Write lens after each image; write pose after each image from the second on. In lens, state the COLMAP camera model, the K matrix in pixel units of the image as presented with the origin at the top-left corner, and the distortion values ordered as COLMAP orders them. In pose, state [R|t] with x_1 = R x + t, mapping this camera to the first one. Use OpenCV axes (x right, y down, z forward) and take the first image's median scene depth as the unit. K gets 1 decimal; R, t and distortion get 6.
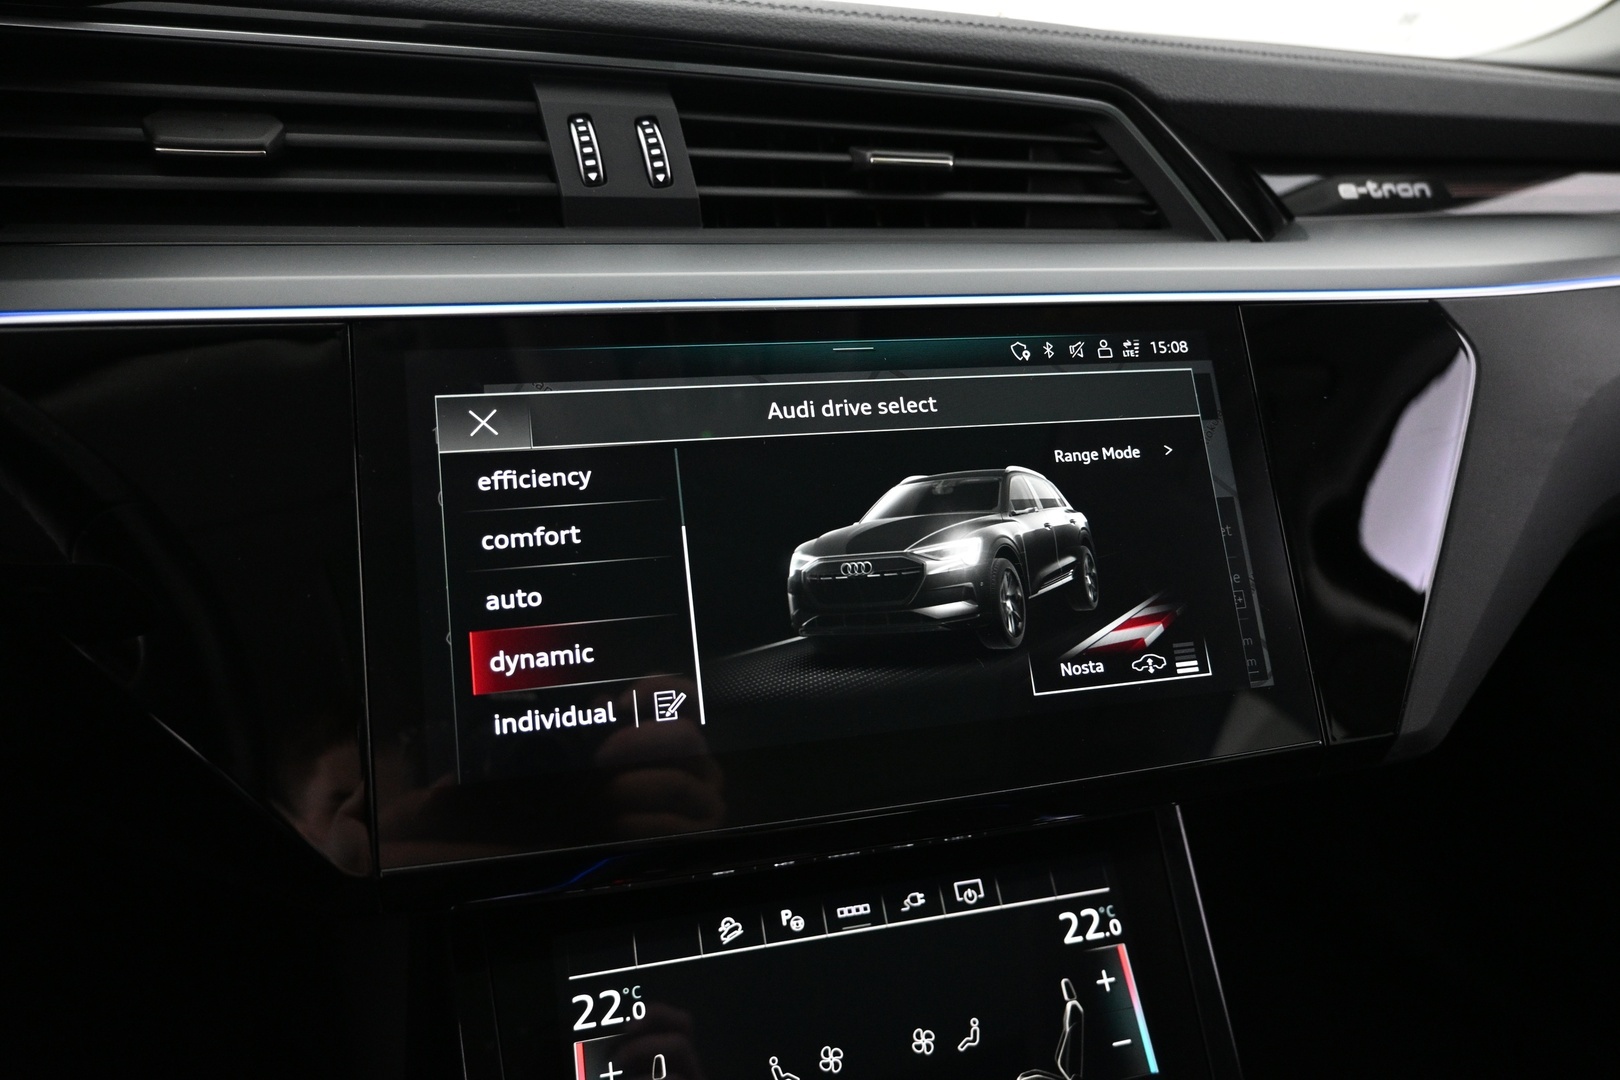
lens RADIAL K [[1105.1, 0, 808.5], [0, 1105.1, 540.5], [0, 0, 1]] dist [-0.002995, -0.000062]
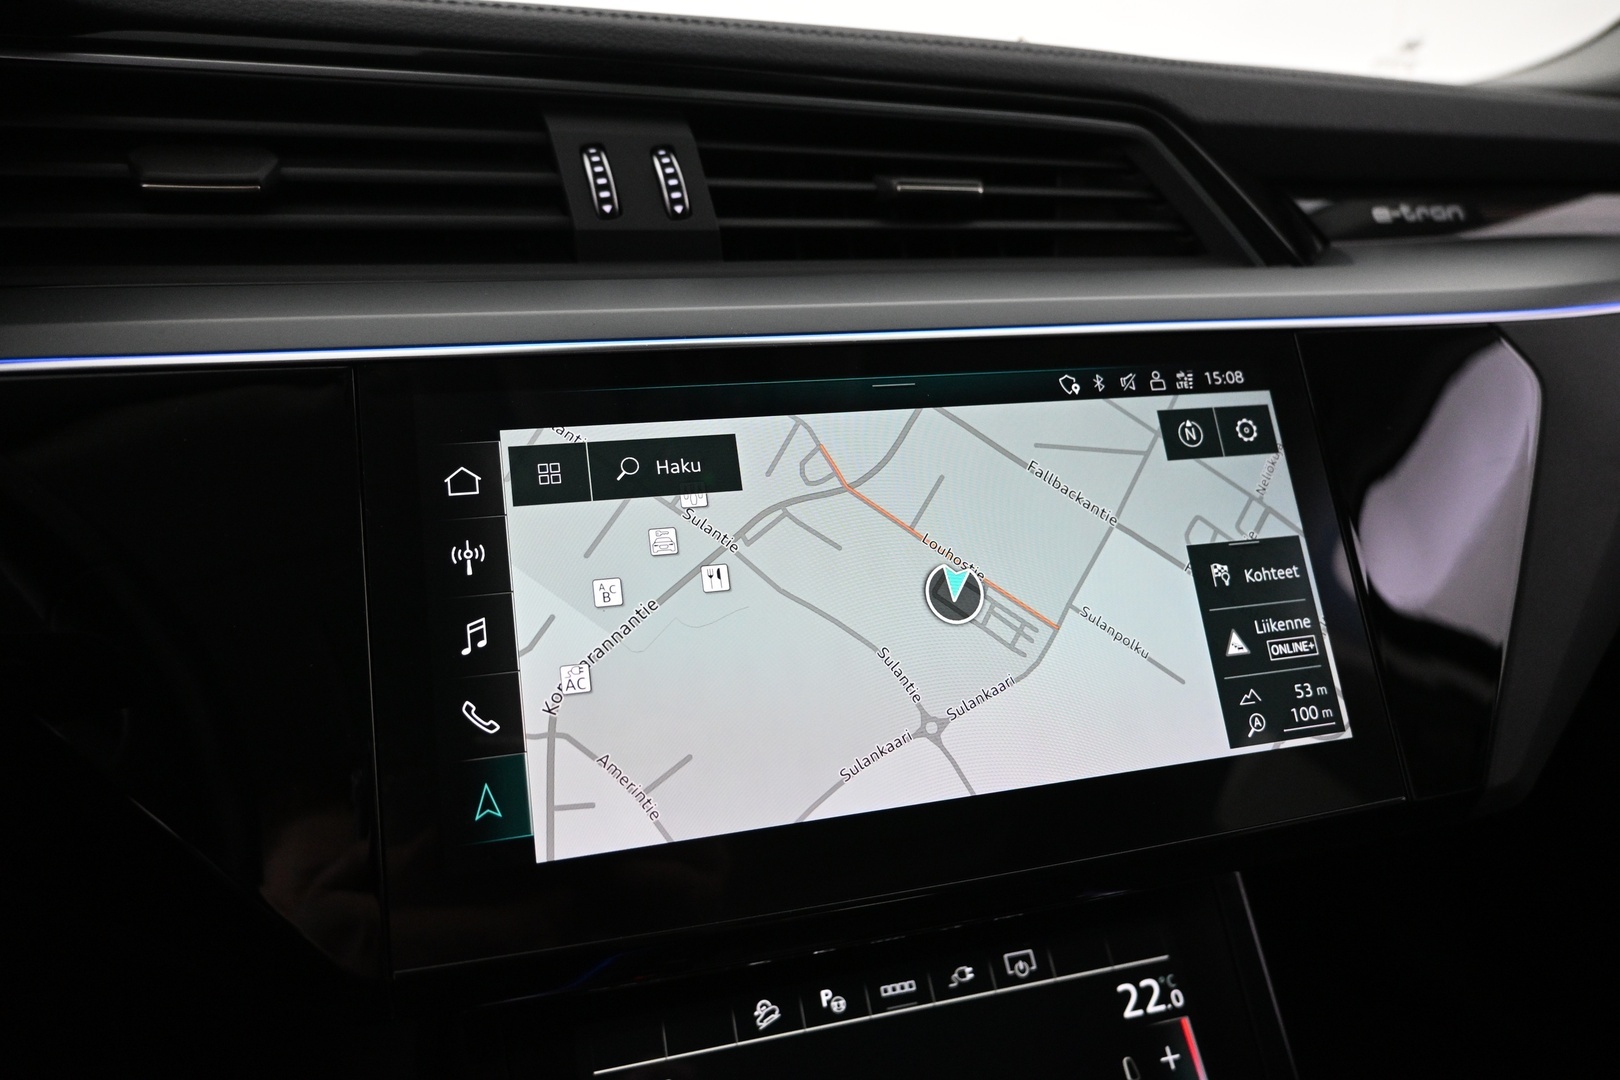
lens RADIAL K [[1105.1, 0, 807.3], [0, 1105.1, 539.9], [0, 0, 1]] dist [-0.002995, -0.000062]
pose [[0.999765, -0.018716, 0.010943, -0.038933], [0.019088, 0.999210, -0.034868, -0.010056], [-0.010282, 0.035069, 0.999332, 0.062739]]
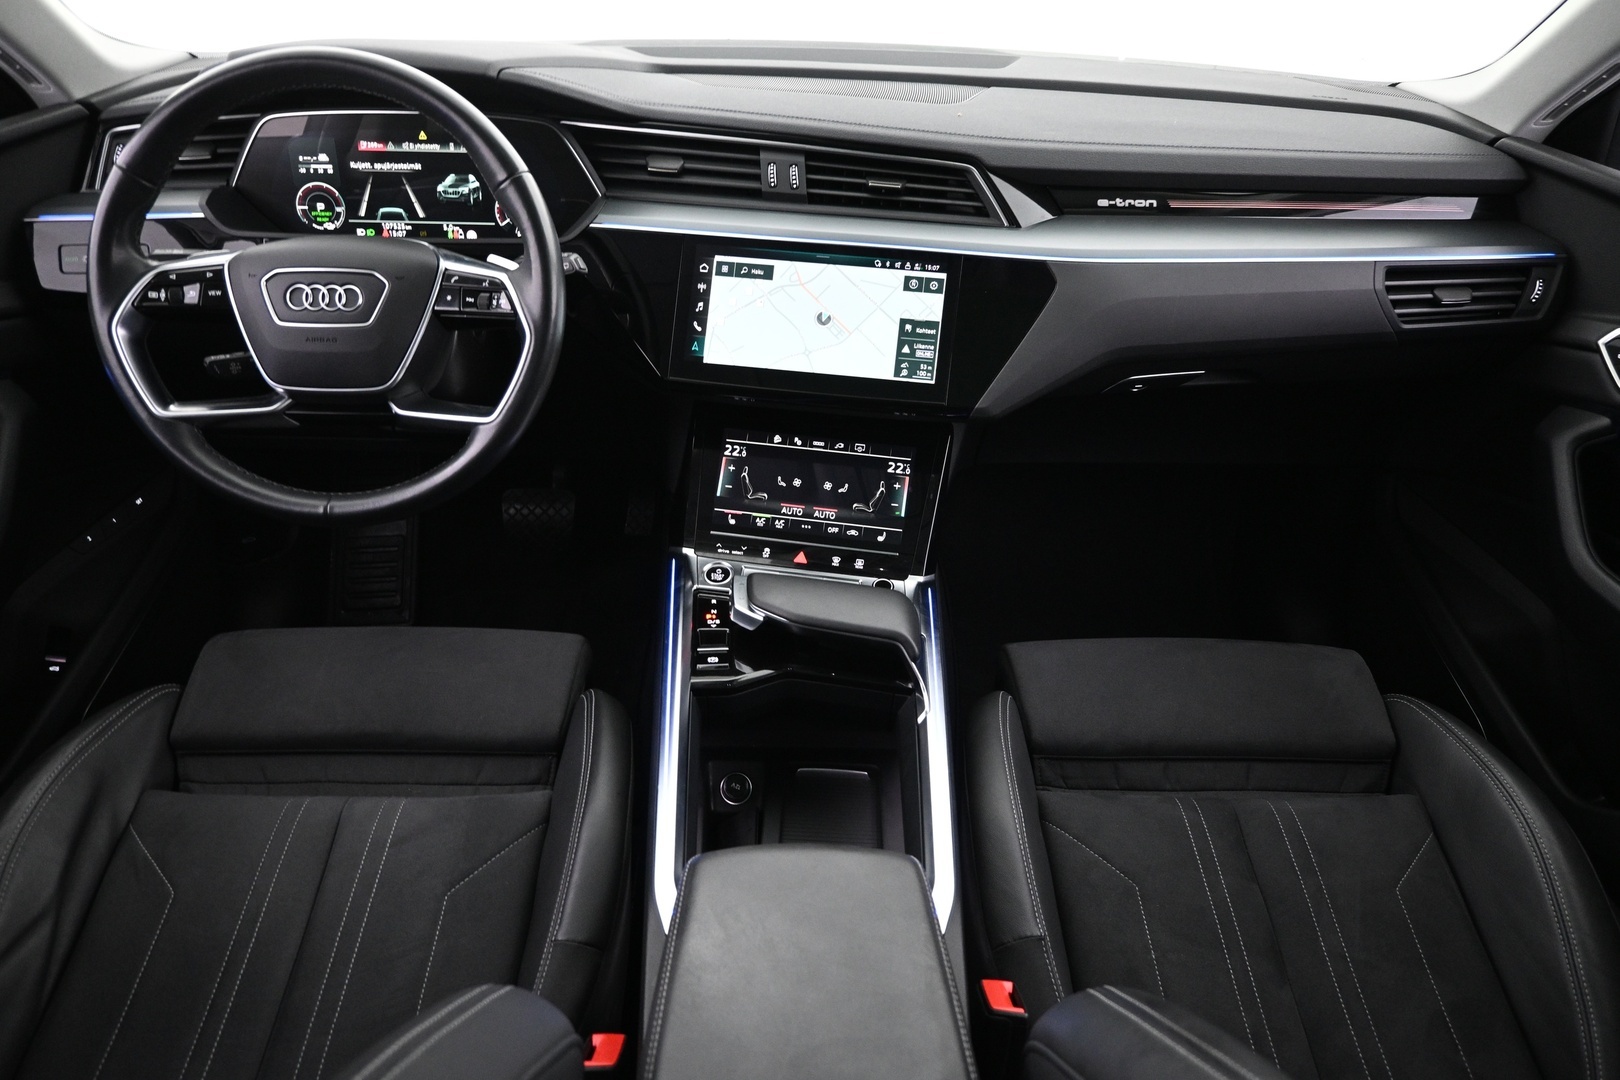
lens RADIAL K [[1105.1, 0, 814.9], [0, 1105.1, 541.9], [0, 0, 1]] dist [-0.002995, -0.000062]
pose [[0.909349, 0.220213, -0.352974, 1.167087], [-0.153192, 0.966050, 0.208038, -0.030282], [0.386803, -0.135106, 0.912212, -1.805491]]
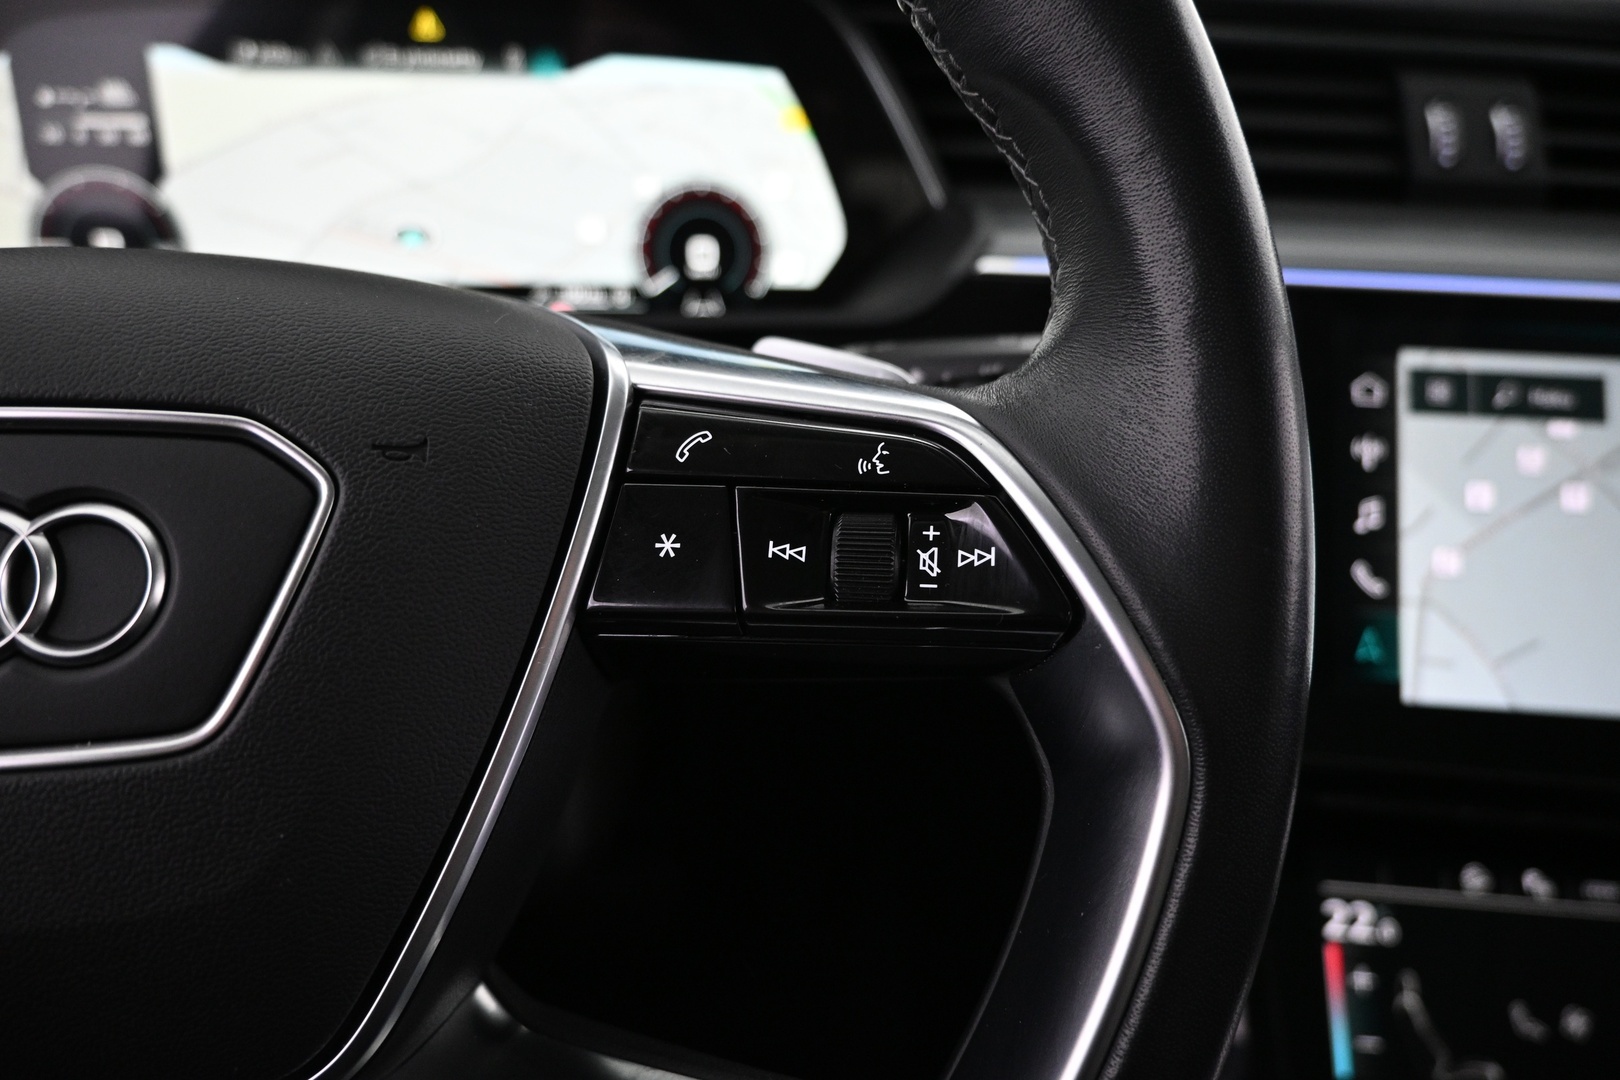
lens RADIAL K [[1105.1, 0, 812.7], [0, 1105.1, 546.0], [0, 0, 1]] dist [-0.002995, -0.000062]
pose [[0.939151, 0.139076, -0.314092, -0.374719], [-0.125378, 0.990075, 0.063505, 0.045656], [0.319807, -0.020260, 0.947266, -0.200990]]
